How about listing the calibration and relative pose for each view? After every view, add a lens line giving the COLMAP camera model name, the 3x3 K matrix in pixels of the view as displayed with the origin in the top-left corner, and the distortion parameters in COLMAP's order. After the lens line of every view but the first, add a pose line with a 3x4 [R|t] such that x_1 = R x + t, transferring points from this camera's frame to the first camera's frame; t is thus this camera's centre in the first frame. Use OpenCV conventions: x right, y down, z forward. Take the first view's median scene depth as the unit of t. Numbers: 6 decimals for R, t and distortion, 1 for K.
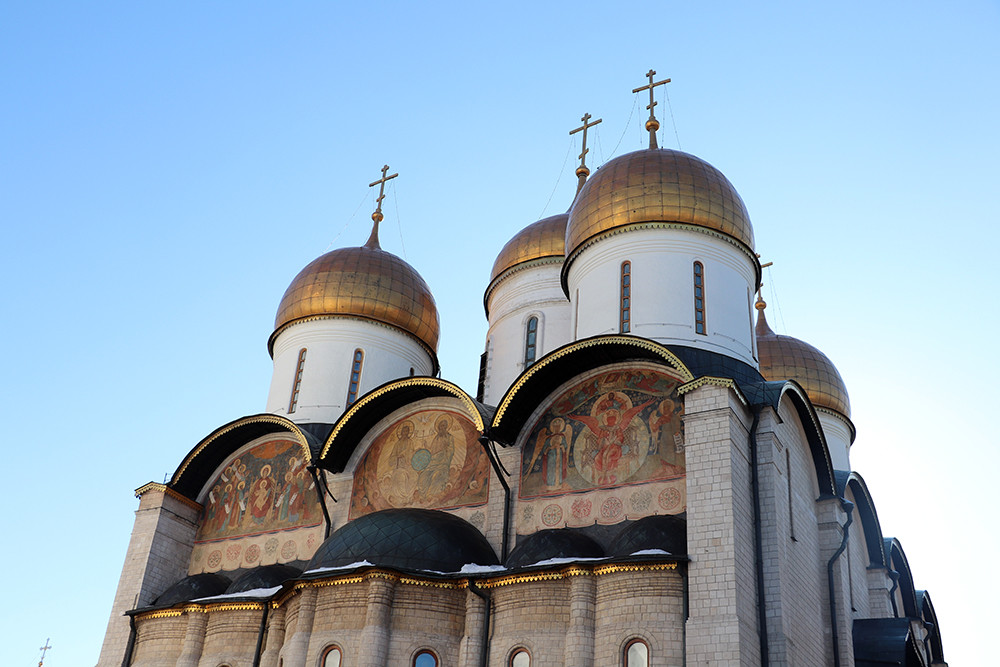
lens RADIAL K [[1082.4, 0, 500.0], [0, 1082.4, 333.5], [0, 0, 1]] dist [-0.022136, -0.005566]
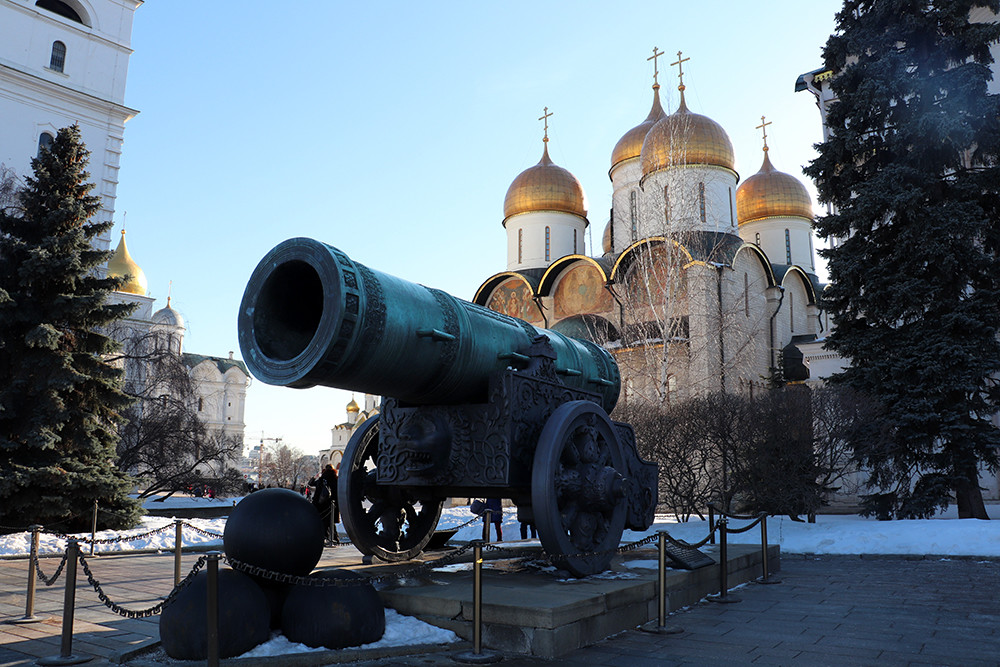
lens RADIAL K [[818.7, 0, 500.0], [0, 818.7, 333.5], [0, 0, 1]] dist [-0.128815, 0.015081]
pose [[0.968272, -0.103247, -0.227571, 0.127450], [0.172765, 0.934546, 0.311088, -0.329722], [0.180557, -0.340534, 0.922733, -0.565722]]
